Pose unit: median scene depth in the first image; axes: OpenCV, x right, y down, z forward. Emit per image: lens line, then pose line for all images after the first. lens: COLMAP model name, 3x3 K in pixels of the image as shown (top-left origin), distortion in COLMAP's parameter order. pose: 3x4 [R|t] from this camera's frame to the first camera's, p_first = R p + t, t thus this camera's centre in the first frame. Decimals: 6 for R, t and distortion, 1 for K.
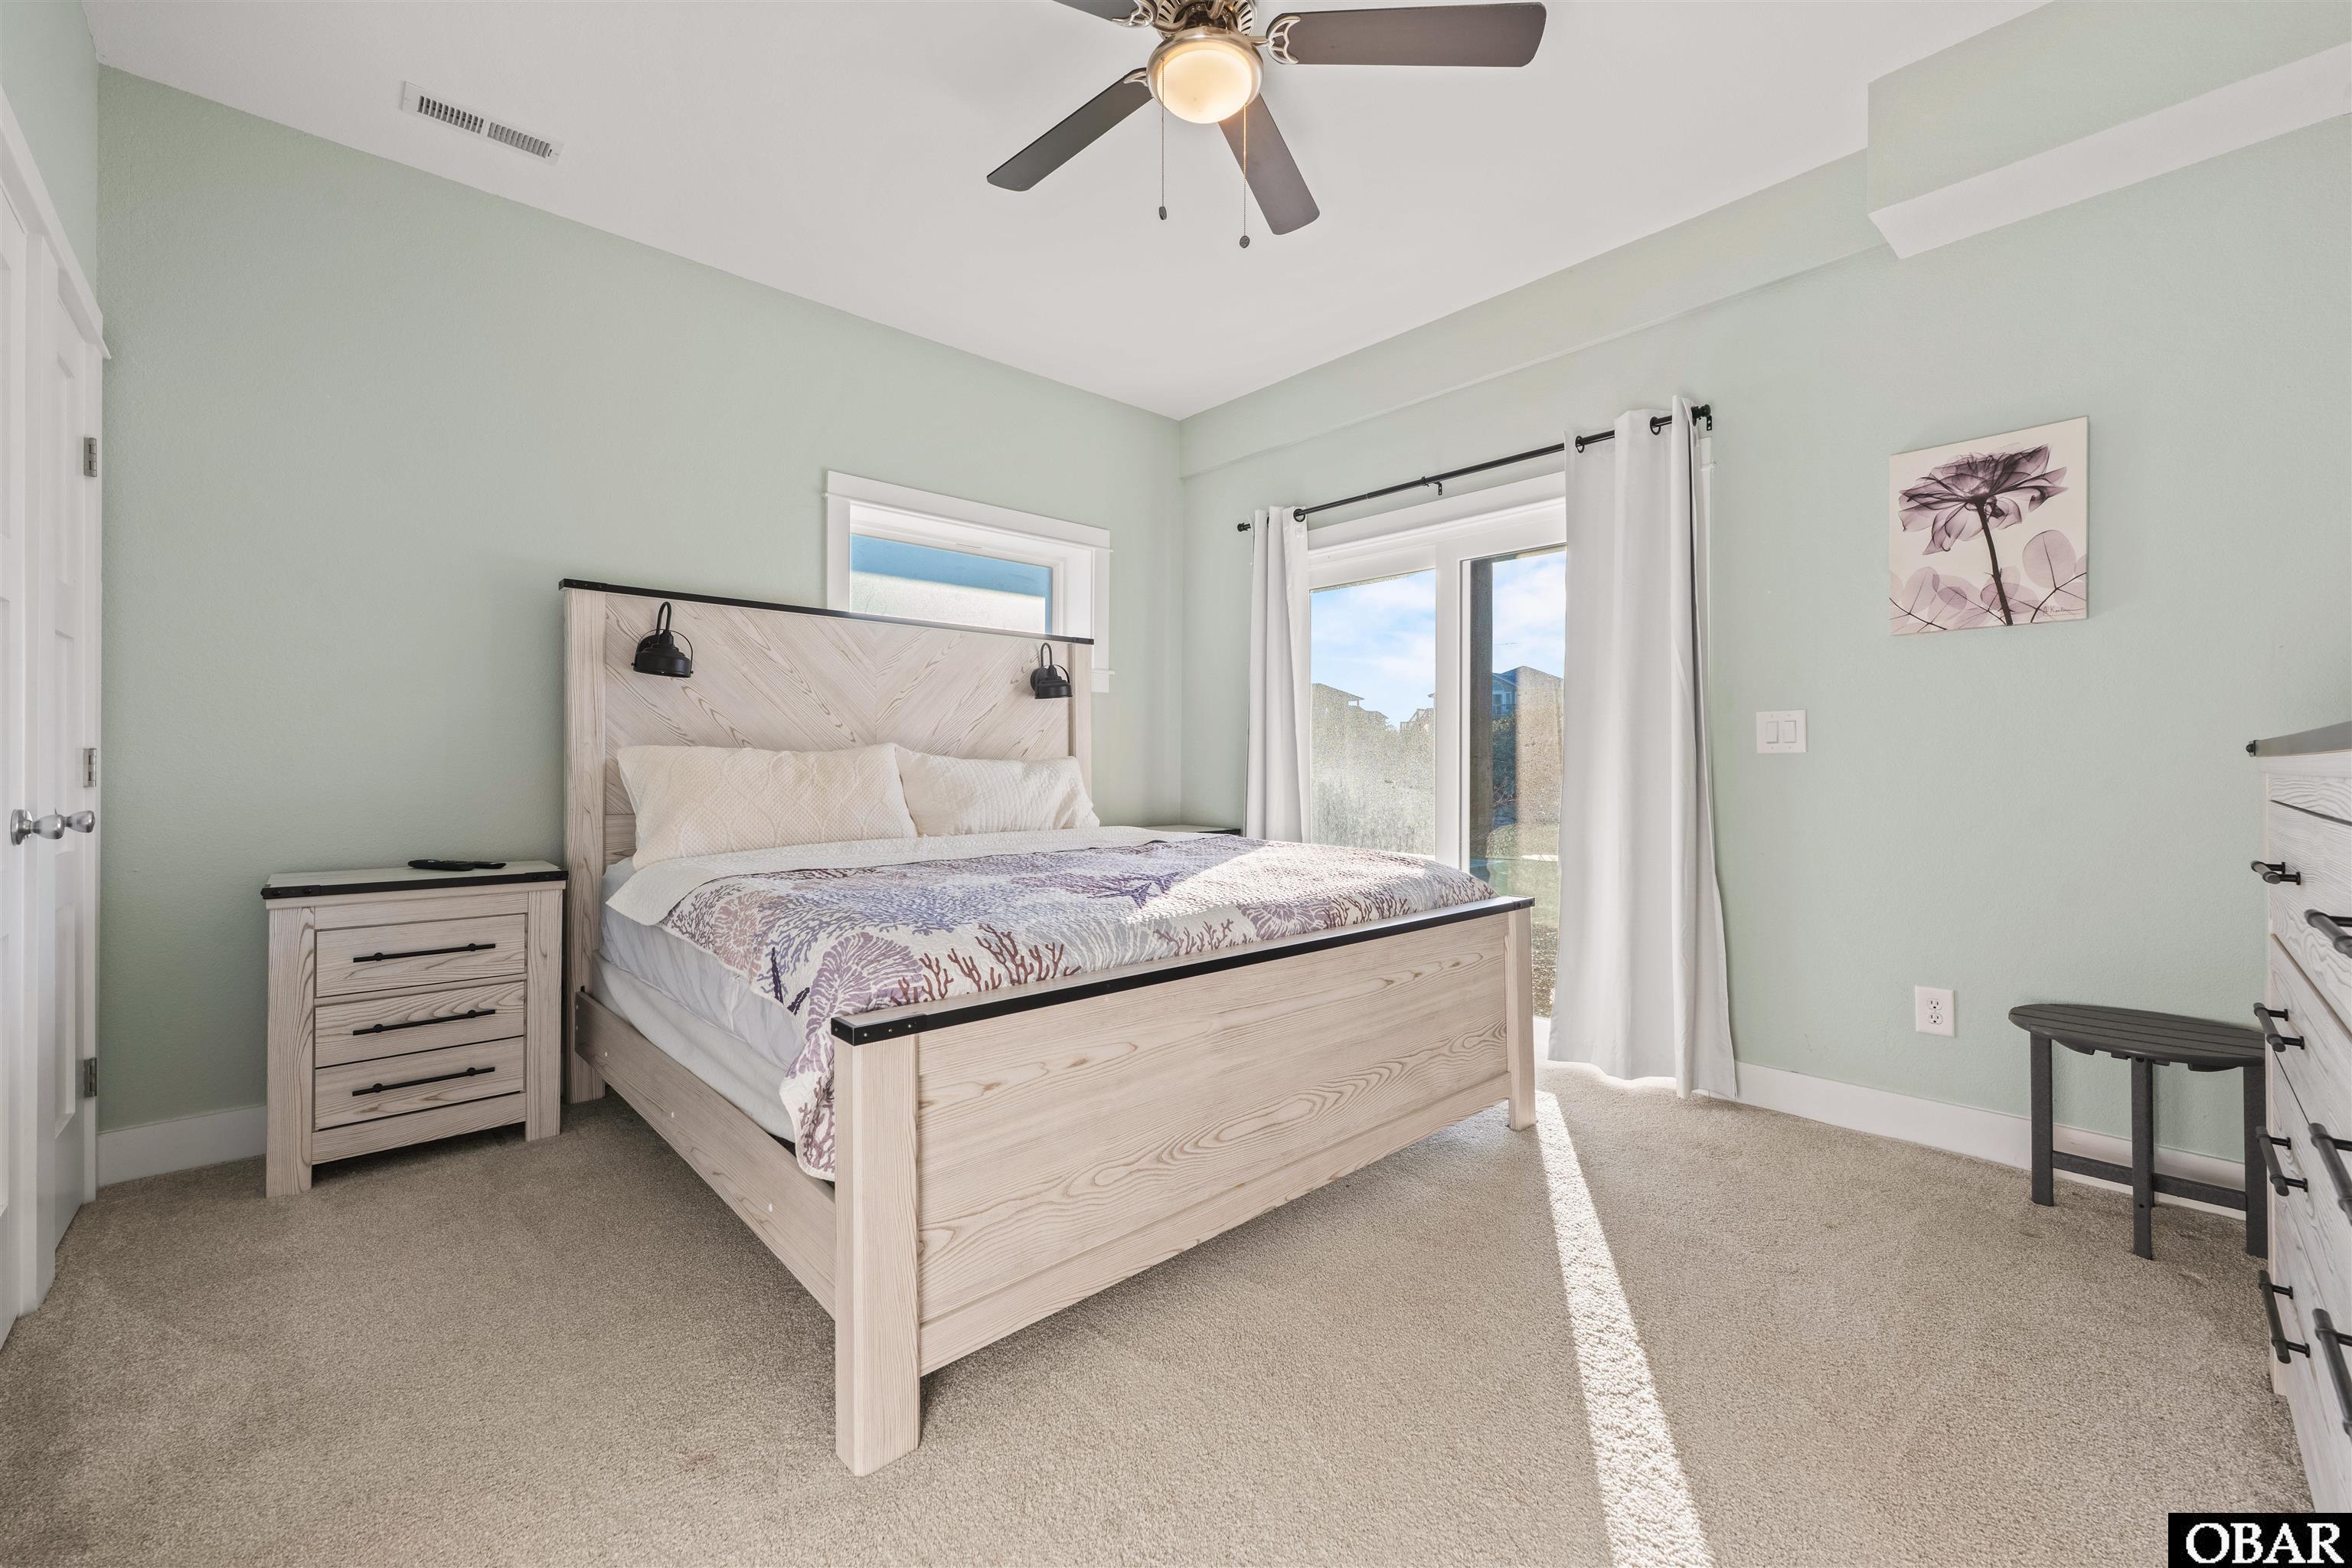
lens RADIAL K [[960.1, 0, 1156.9], [0, 960.1, 771.8], [0, 0, 1]] dist [-0.001135, -0.000062]
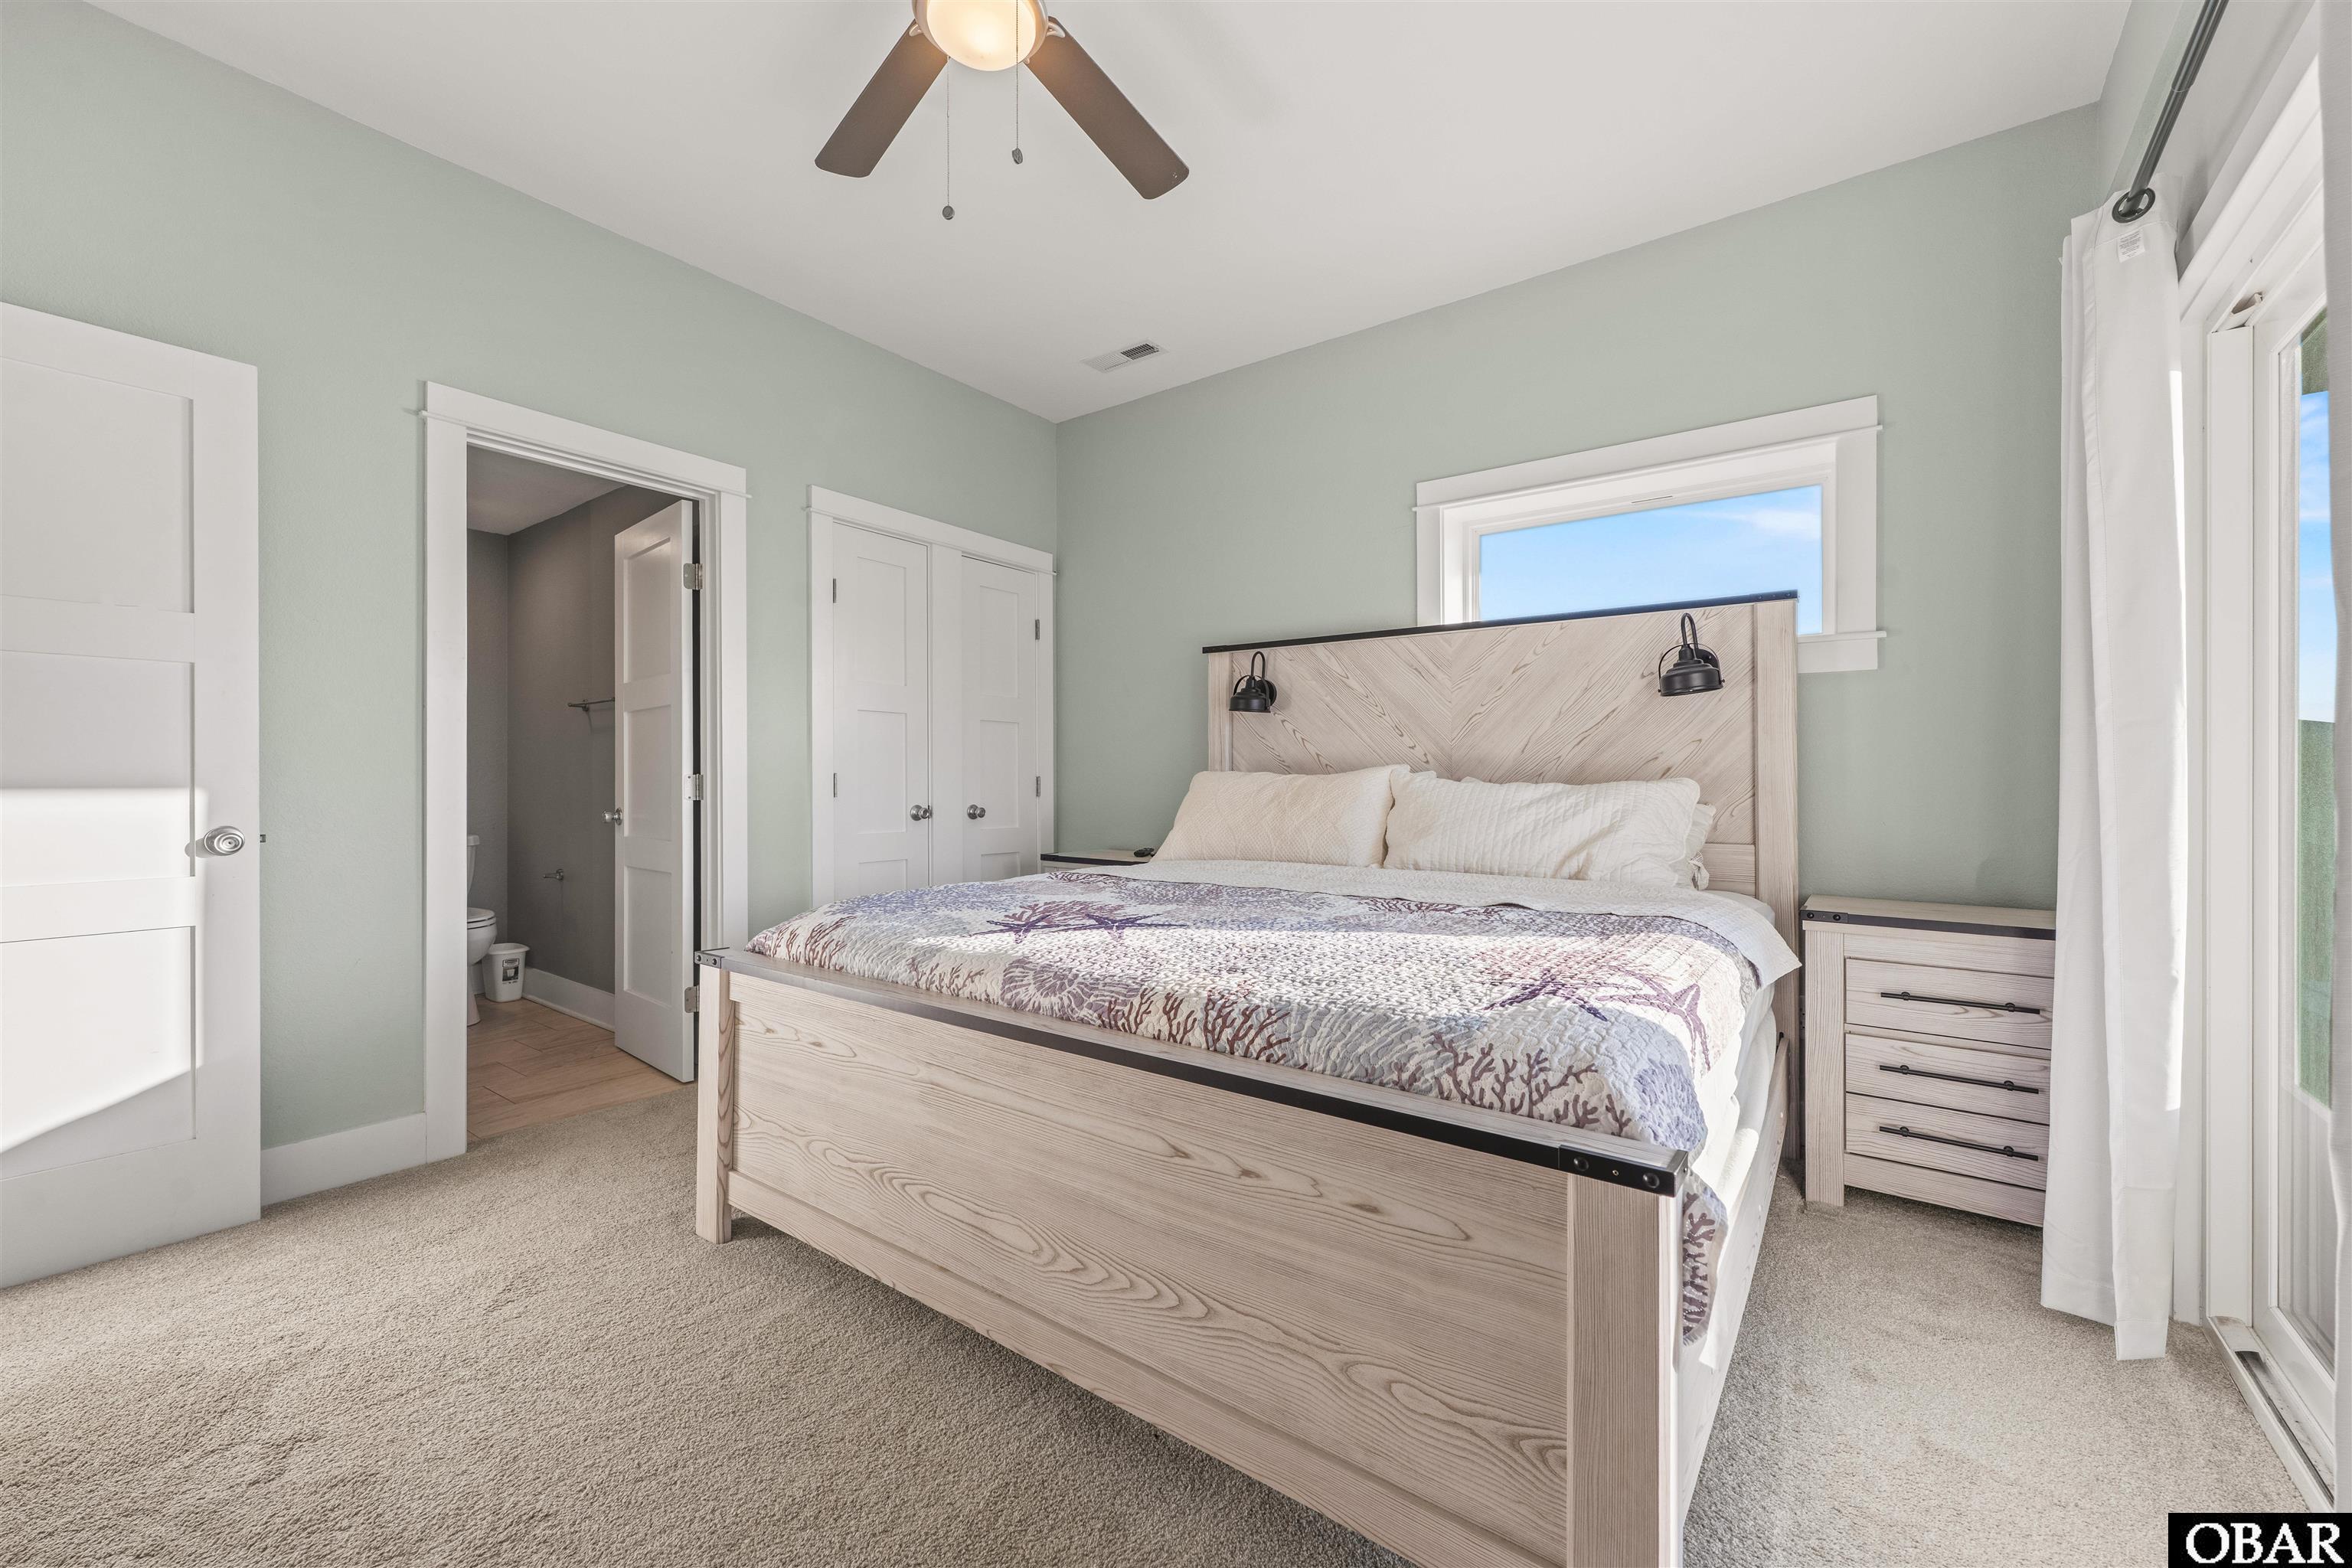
lens RADIAL K [[946.7, 0, 1176.0], [0, 946.7, 784.0], [0, 0, 1]] dist [-0.001315, -0.000015]
pose [[0.189577, 0.003940, -0.981858, 0.667012], [-0.010809, 0.999940, 0.001925, -0.012694], [0.981806, 0.010248, 0.189608, 0.708976]]
